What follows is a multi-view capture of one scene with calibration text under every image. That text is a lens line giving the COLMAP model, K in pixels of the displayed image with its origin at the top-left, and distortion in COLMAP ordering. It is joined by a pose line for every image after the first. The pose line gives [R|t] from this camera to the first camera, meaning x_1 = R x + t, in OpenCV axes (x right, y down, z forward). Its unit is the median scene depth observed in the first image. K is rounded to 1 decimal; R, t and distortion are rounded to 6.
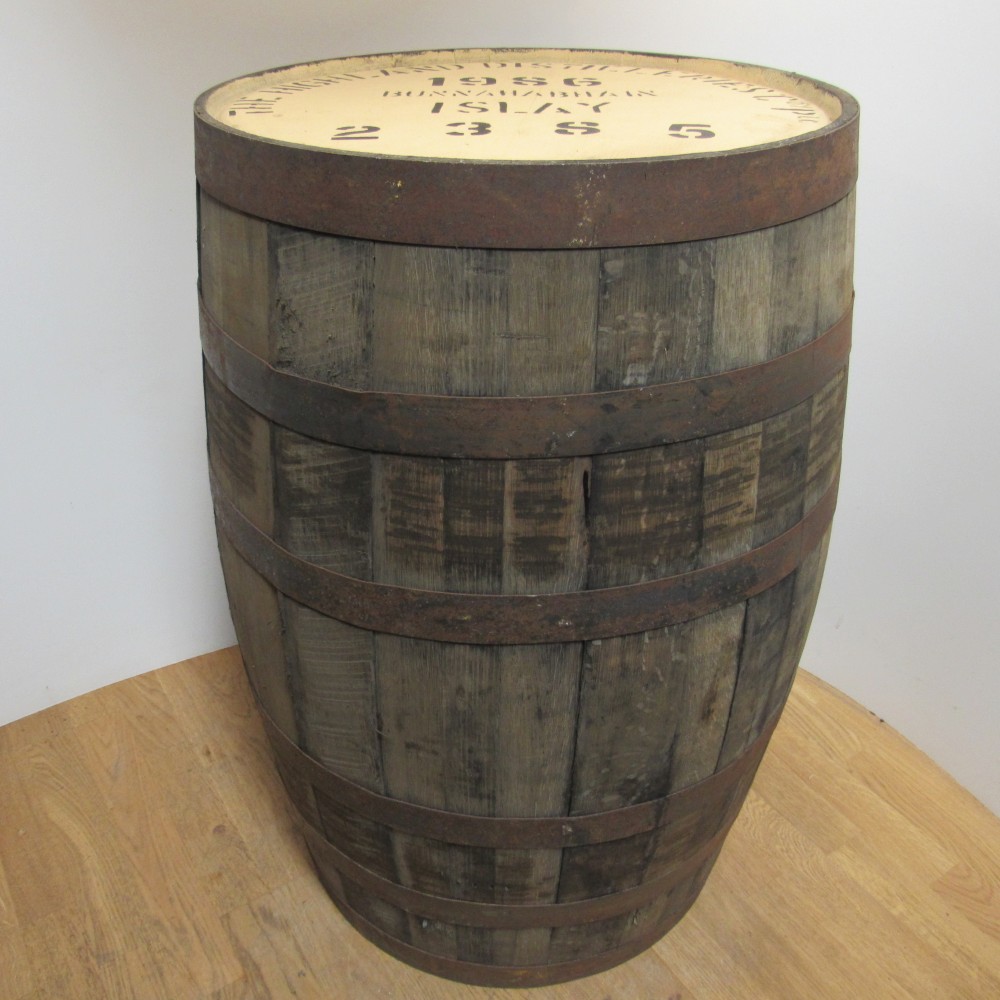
lens RADIAL K [[951.9, 0, 500.0], [0, 951.9, 500.0], [0, 0, 1]] dist [-0.018597, -0.008623]
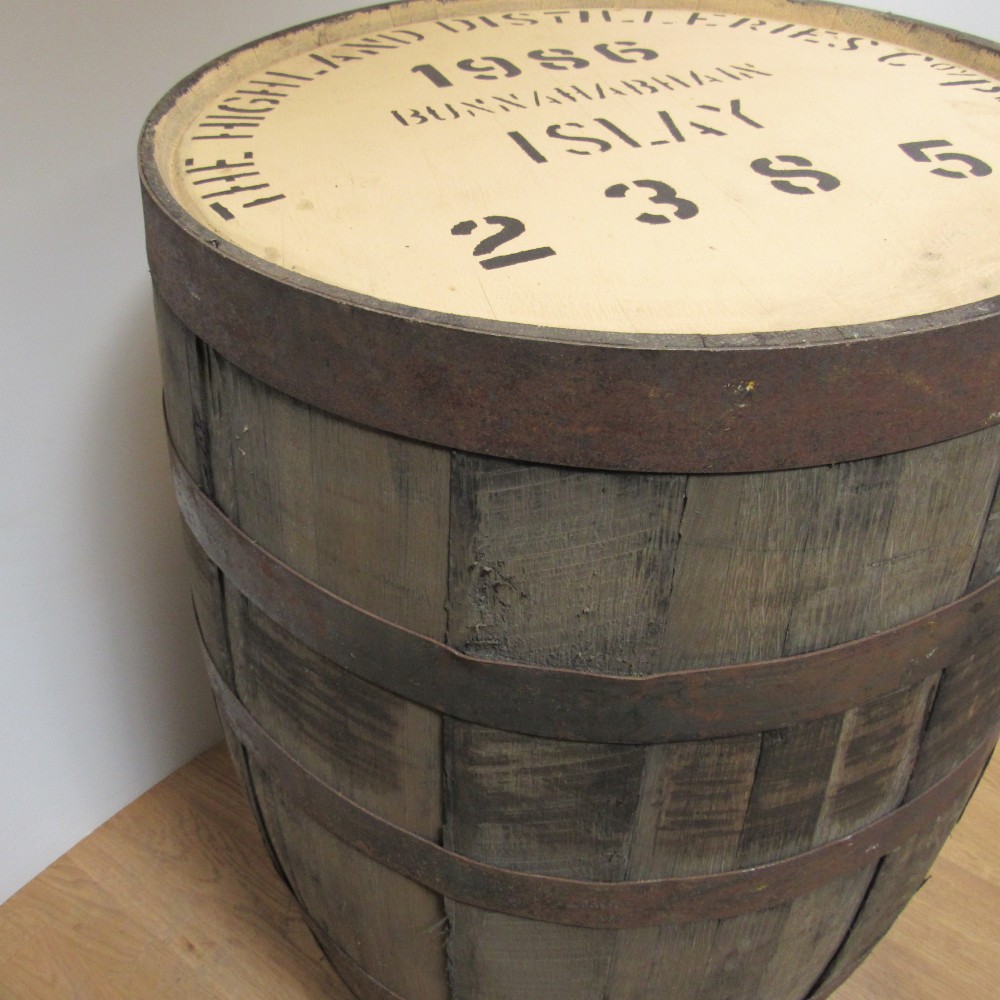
lens RADIAL K [[950.2, 0, 500.0], [0, 950.2, 500.0], [0, 0, 1]] dist [-0.042846, 0.055922]
pose [[0.936360, -0.234992, 0.260785, -0.360279], [0.195838, 0.966226, 0.167496, -0.341587], [-0.291337, -0.105765, 0.950756, 0.427547]]
